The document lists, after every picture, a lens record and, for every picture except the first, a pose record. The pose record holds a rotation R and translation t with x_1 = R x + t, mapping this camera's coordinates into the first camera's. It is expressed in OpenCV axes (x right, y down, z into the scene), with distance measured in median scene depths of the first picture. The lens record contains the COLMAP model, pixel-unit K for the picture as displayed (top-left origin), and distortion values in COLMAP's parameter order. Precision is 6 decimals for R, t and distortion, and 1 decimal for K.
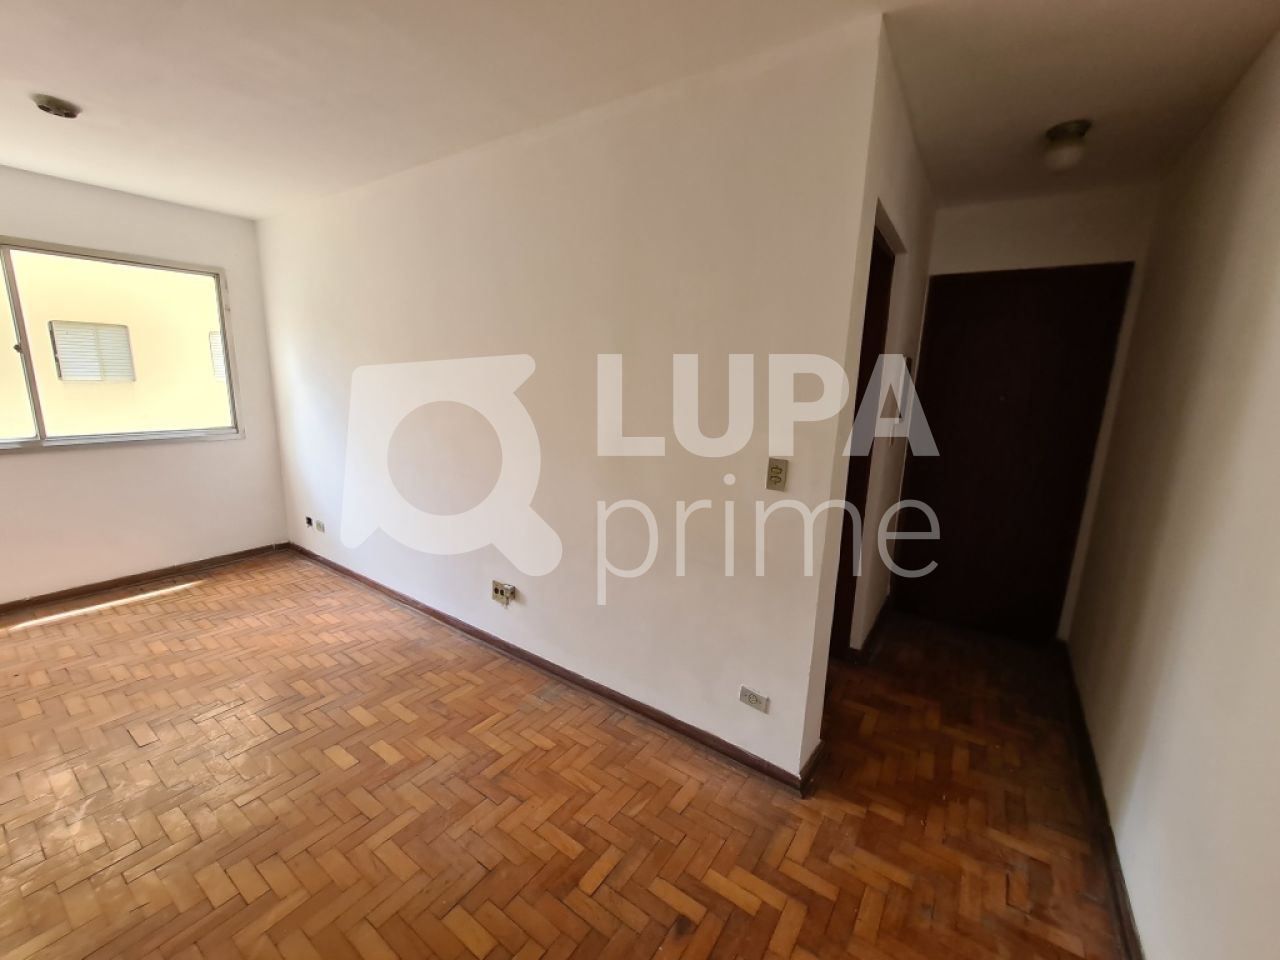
lens RADIAL K [[522.8, 0, 643.2], [0, 522.8, 481.4], [0, 0, 1]] dist [-0.003773, 0.000853]
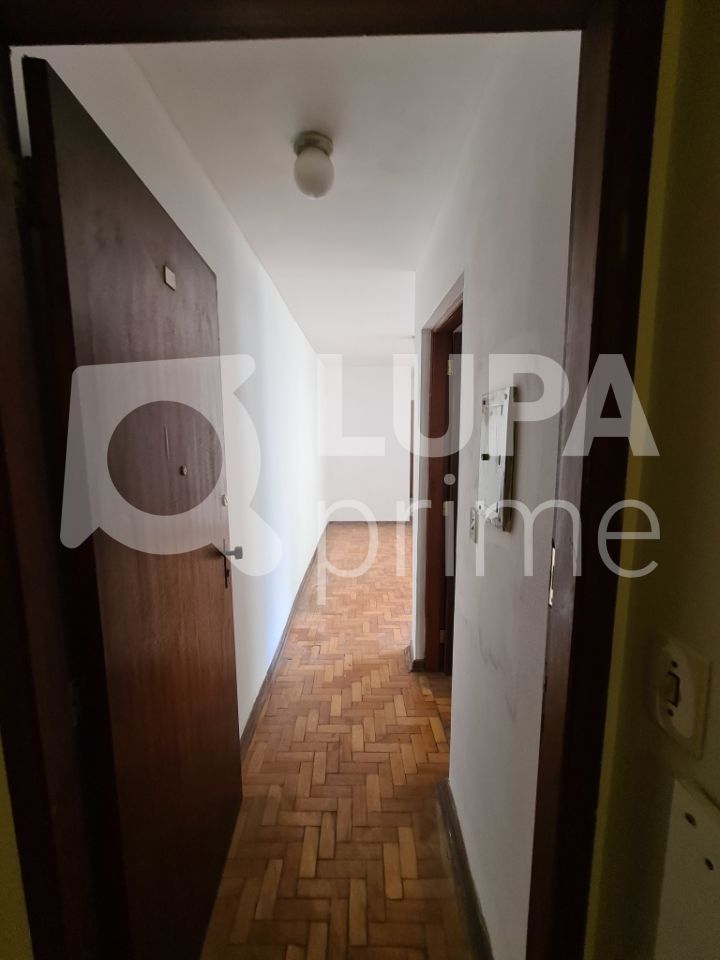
lens RADIAL K [[392.1, 0, 363.4], [0, 392.1, 479.1], [0, 0, 1]] dist [-0.003773, 0.000853]
pose [[-0.827730, 0.044696, -0.559344, 1.127994], [-0.133893, 0.952296, 0.274234, -0.341395], [0.544919, 0.301884, -0.782259, 1.707398]]
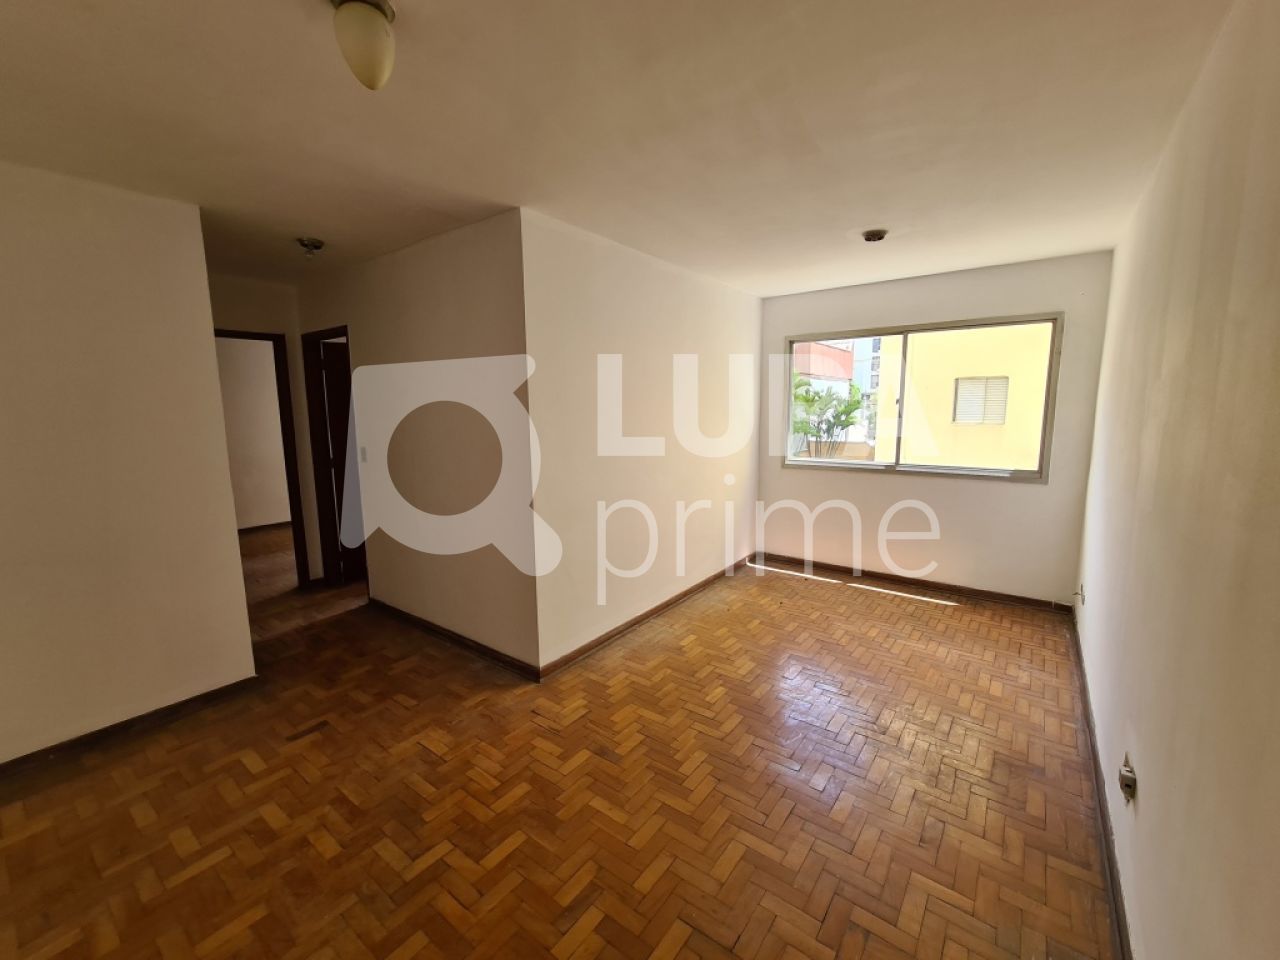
lens RADIAL K [[522.8, 0, 643.2], [0, 522.8, 480.5], [0, 0, 1]] dist [-0.003773, 0.000853]
pose [[-0.038199, 0.112581, -0.992908, 0.404695], [-0.196408, 0.973405, 0.117926, -0.105754], [0.979778, 0.199520, -0.015071, 0.529525]]
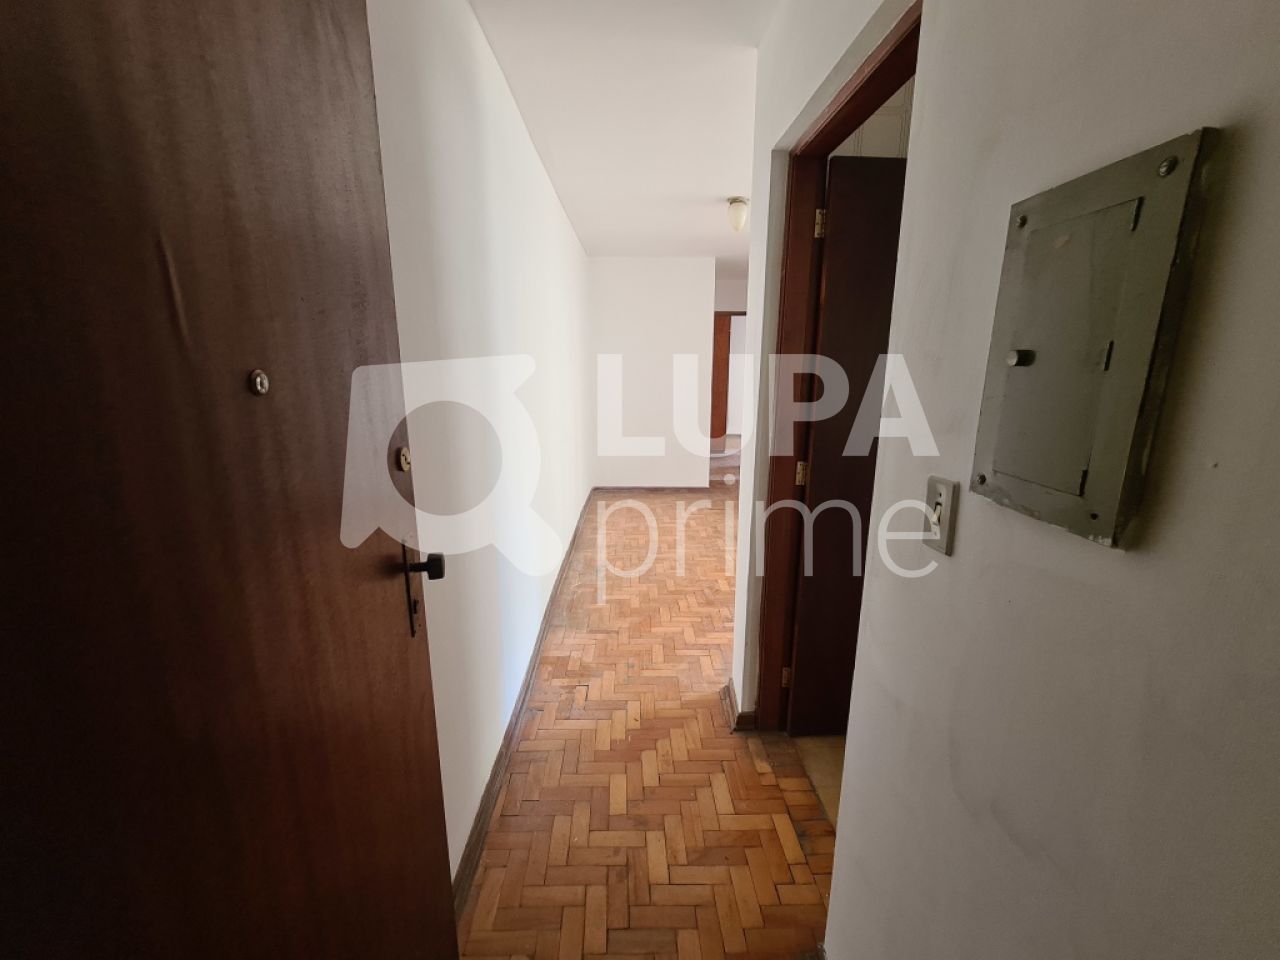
lens RADIAL K [[522.8, 0, 643.7], [0, 522.8, 478.0], [0, 0, 1]] dist [-0.003773, 0.000853]
pose [[-0.816725, 0.094711, -0.569202, 1.030823], [-0.144367, 0.921527, 0.360481, -0.256058], [0.558676, 0.376587, -0.738961, 1.487416]]
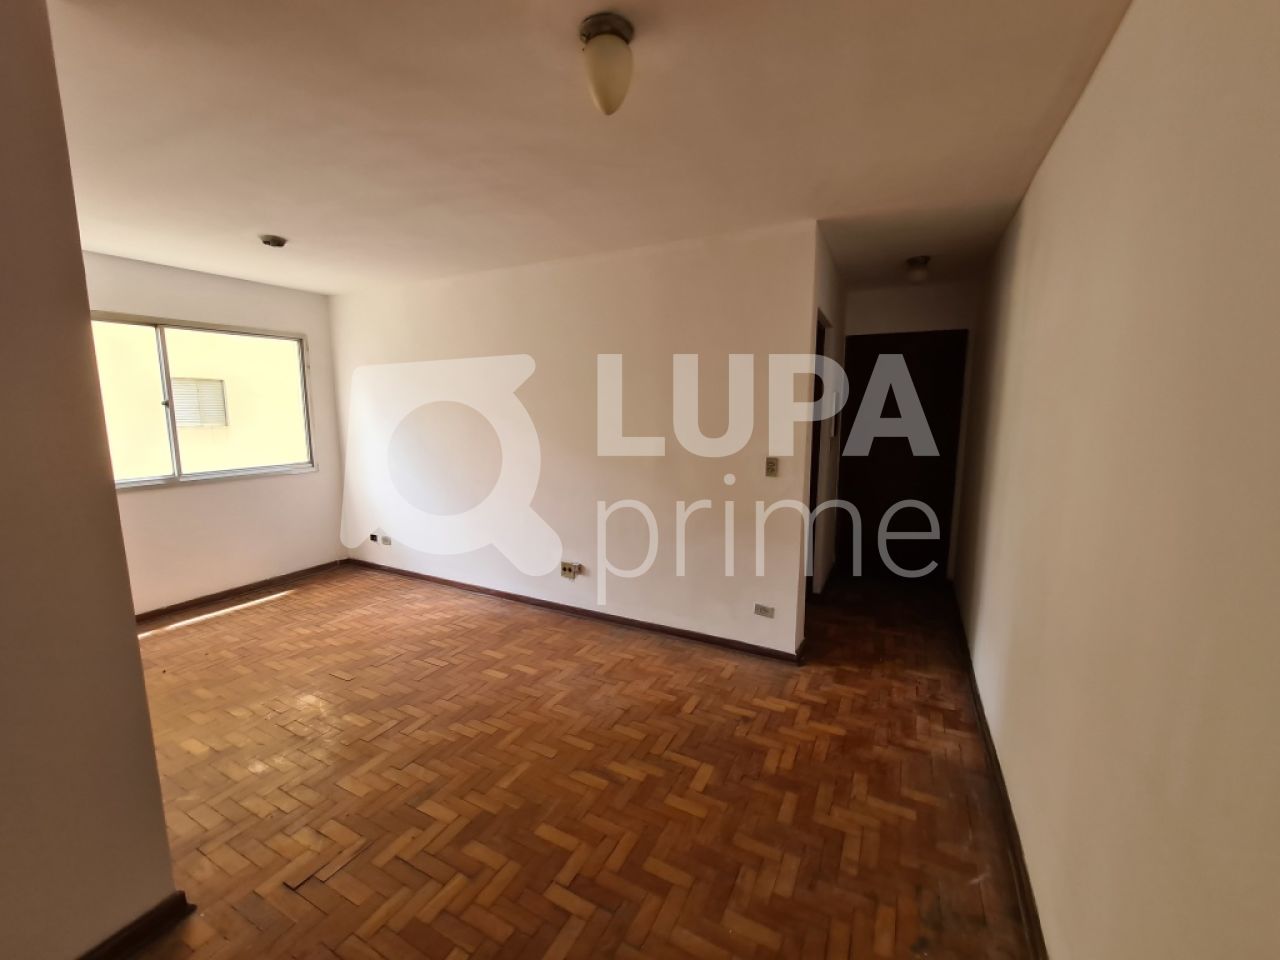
lens RADIAL K [[522.8, 0, 644.7], [0, 522.8, 481.2], [0, 0, 1]] dist [-0.003773, 0.000853]
pose [[0.991238, -0.048402, 0.122904, -0.309198], [0.055238, 0.997074, -0.052832, 0.085093], [-0.119987, 0.059158, 0.991011, -0.529715]]
